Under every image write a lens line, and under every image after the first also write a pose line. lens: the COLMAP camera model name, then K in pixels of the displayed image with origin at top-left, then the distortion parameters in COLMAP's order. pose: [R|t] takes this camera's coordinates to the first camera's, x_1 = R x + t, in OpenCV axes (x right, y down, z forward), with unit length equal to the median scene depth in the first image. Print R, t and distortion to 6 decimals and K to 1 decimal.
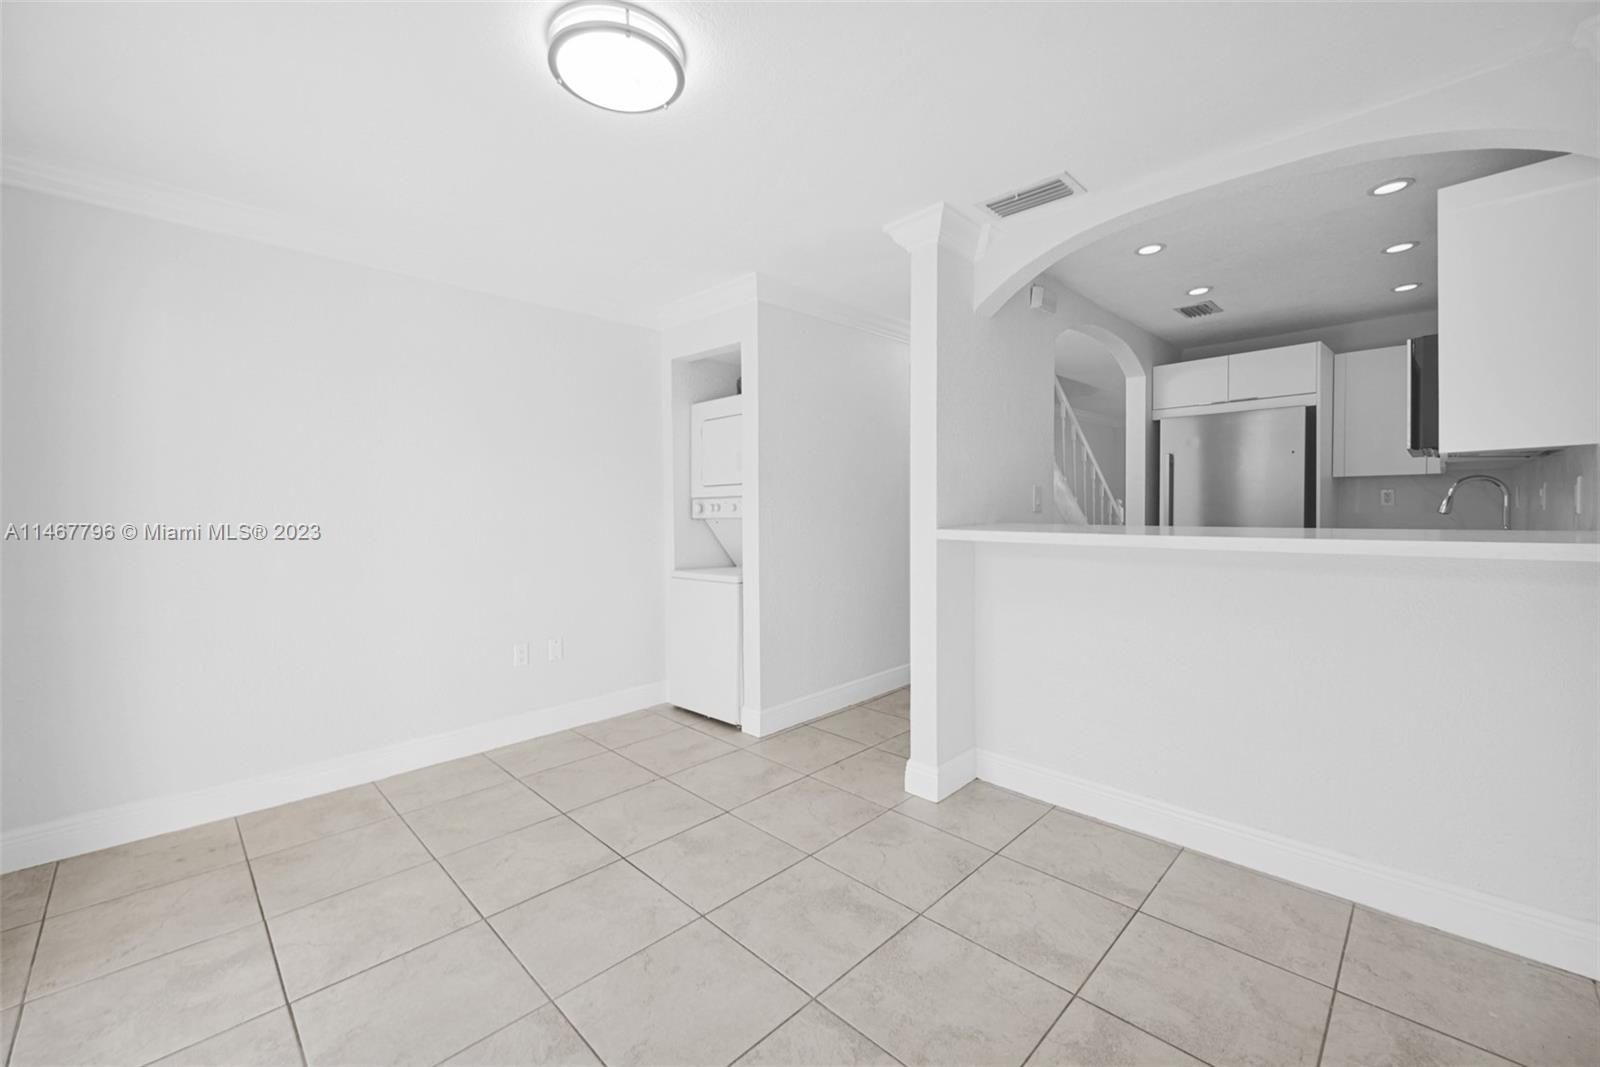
lens RADIAL K [[643.0, 0, 802.6], [0, 643.0, 530.5], [0, 0, 1]] dist [-0.000637, 0.001548]
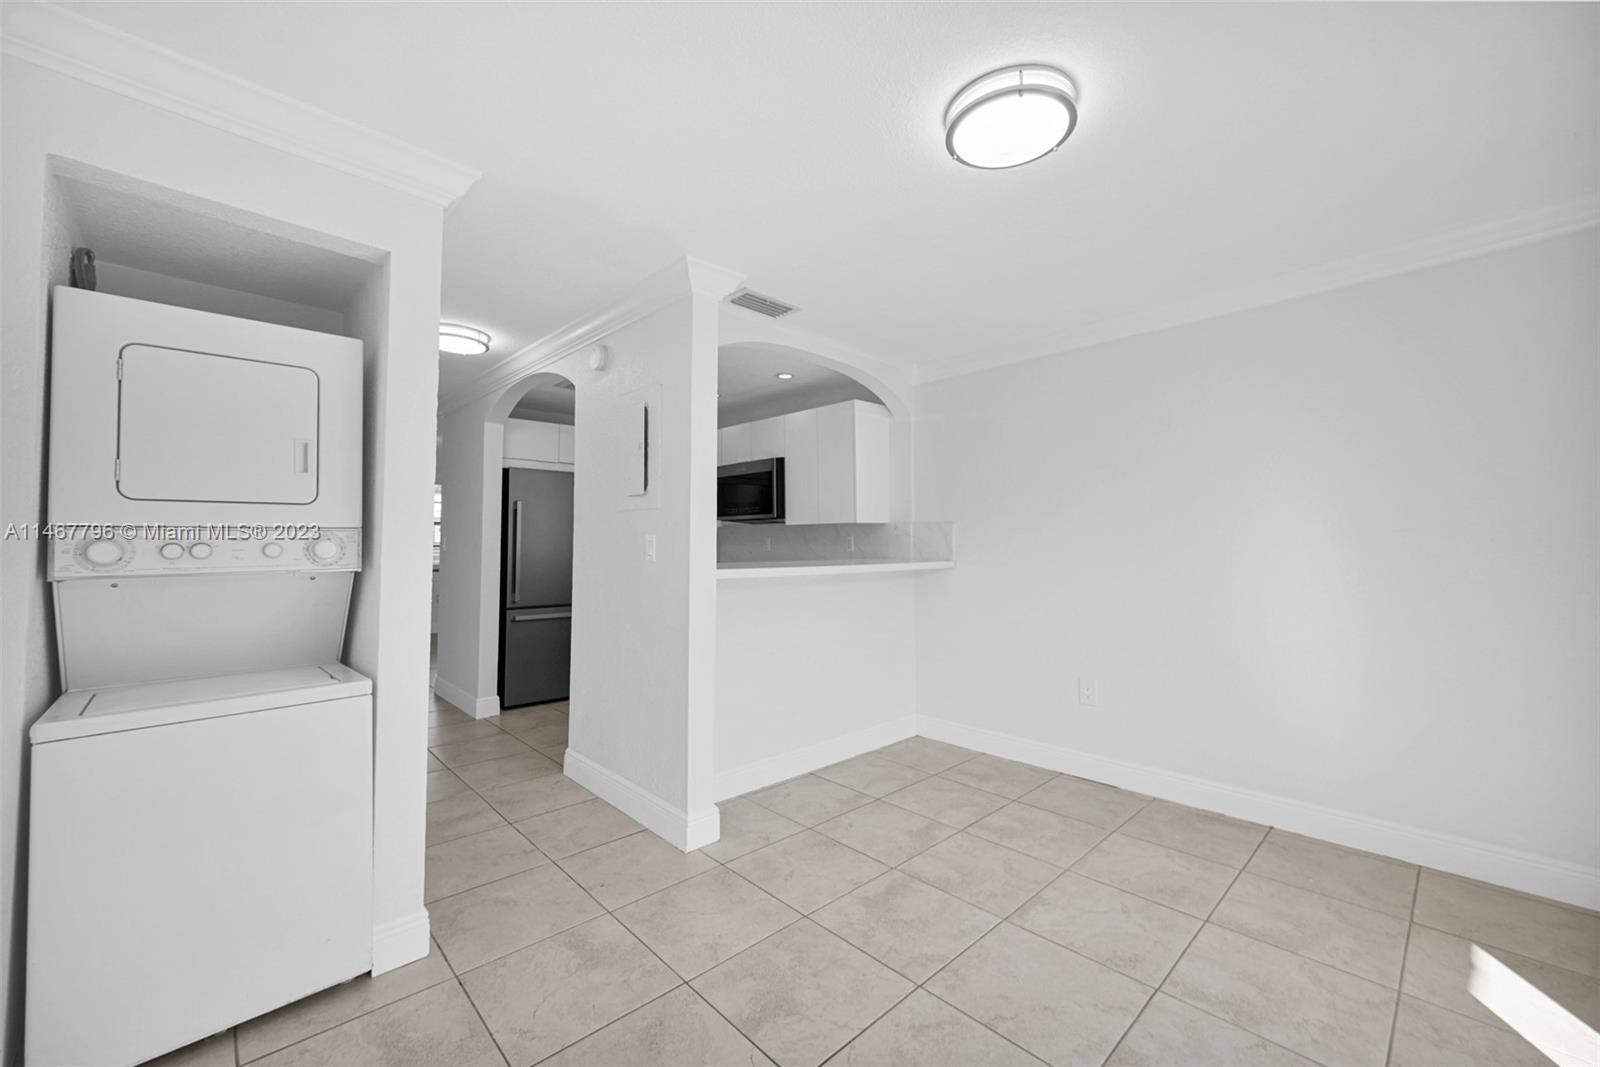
lens RADIAL K [[643.0, 0, 802.2], [0, 643.0, 529.8], [0, 0, 1]] dist [-0.000637, 0.001548]
pose [[0.030952, 0.033386, 0.998963, -1.056270], [0.041637, 0.998531, -0.034662, -0.030342], [-0.998653, 0.042667, 0.029517, 1.061166]]
